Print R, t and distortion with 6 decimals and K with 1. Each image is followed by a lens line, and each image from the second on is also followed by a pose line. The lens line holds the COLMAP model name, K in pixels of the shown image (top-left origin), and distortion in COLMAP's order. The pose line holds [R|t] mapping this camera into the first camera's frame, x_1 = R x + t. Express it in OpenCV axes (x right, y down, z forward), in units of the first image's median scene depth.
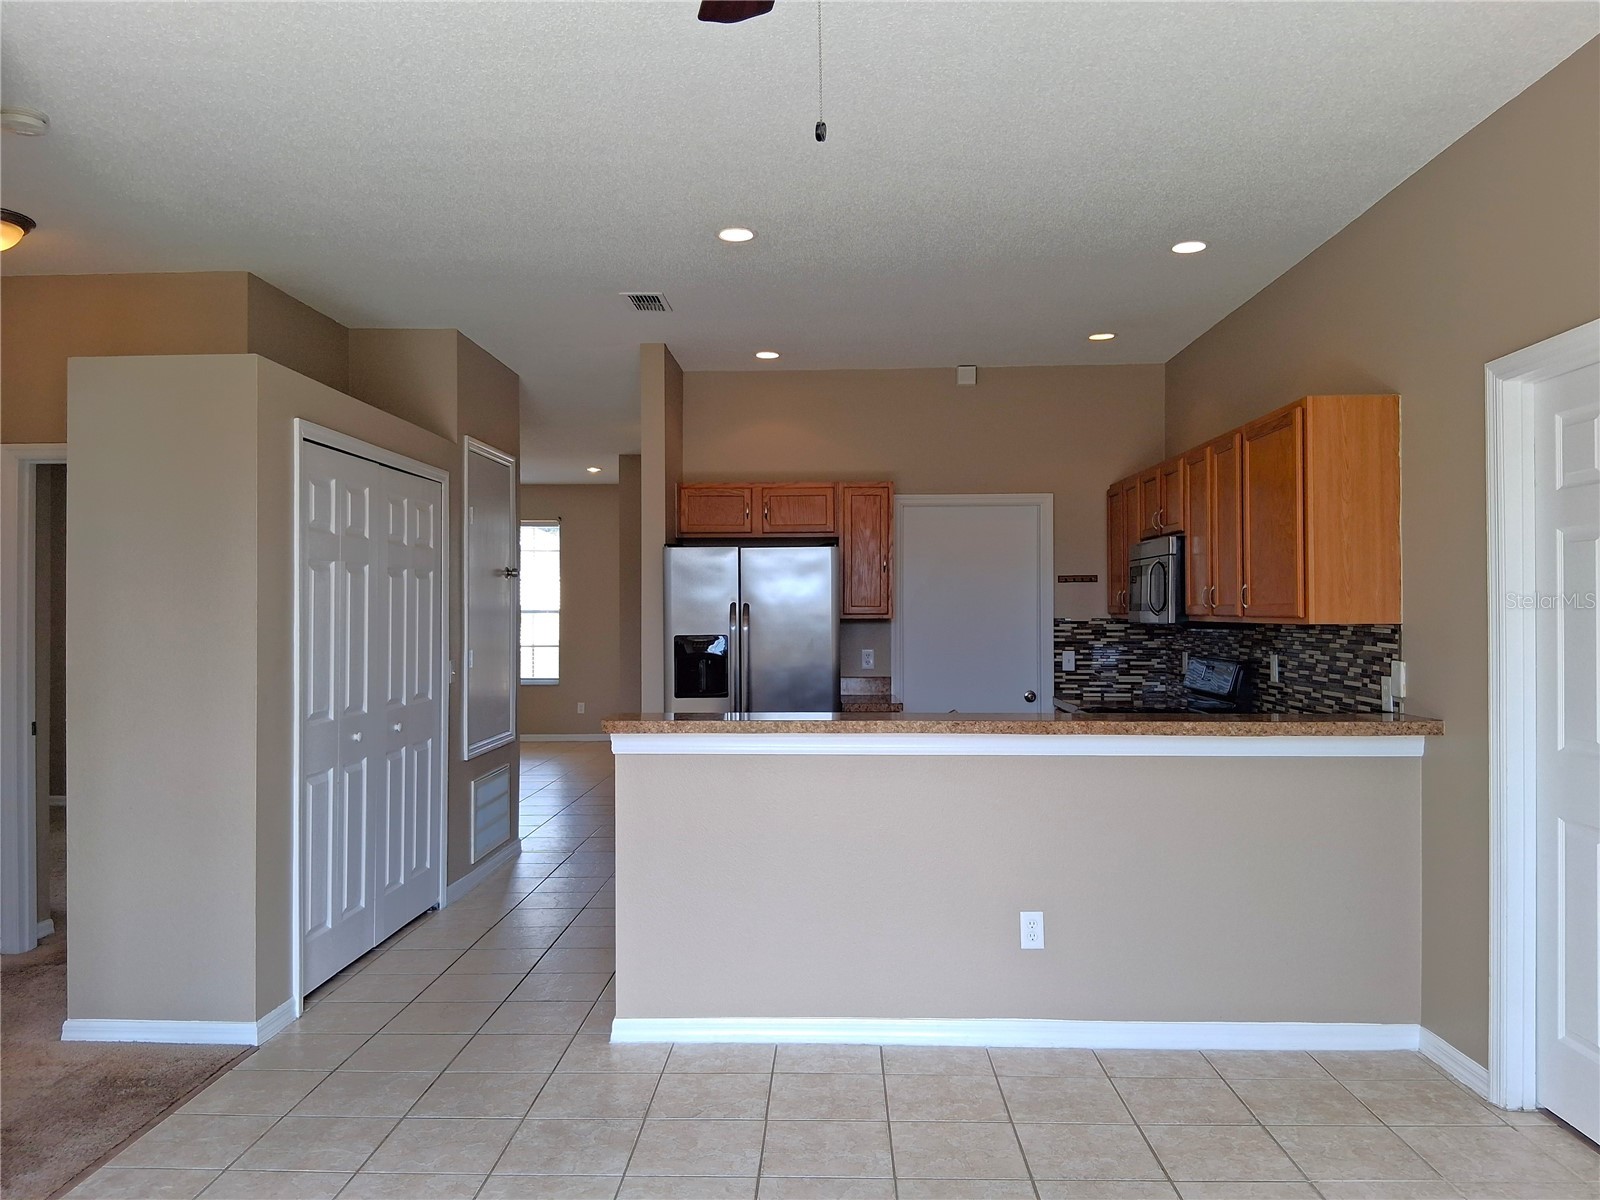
lens RADIAL K [[1220.8, 0, 797.0], [0, 1220.8, 601.0], [0, 0, 1]] dist [-0.007527, -0.006366]
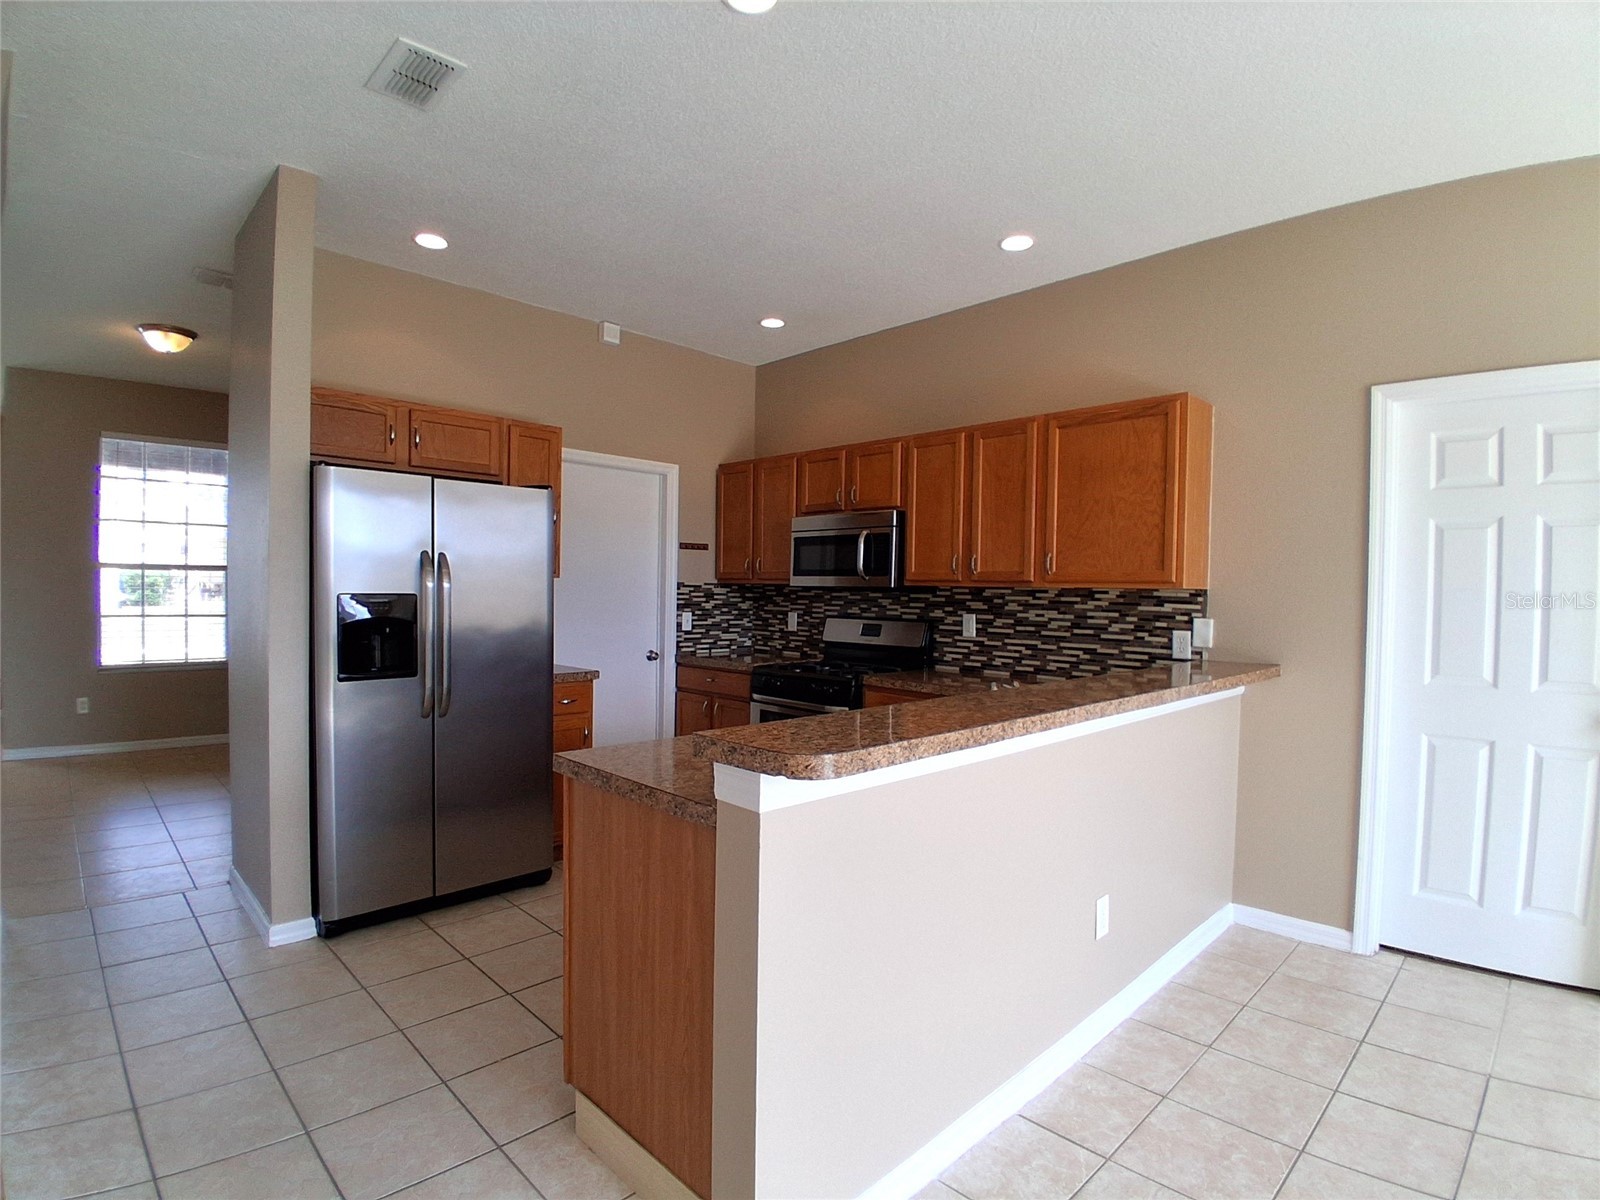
lens RADIAL K [[807.4, 0, 807.0], [0, 807.4, 614.8], [0, 0, 1]] dist [-0.036461, -0.005900]
pose [[0.685381, -0.008291, 0.728138, -0.226070], [-0.024732, 0.999093, 0.034656, 0.015884], [-0.727765, -0.041761, 0.684554, 0.432005]]
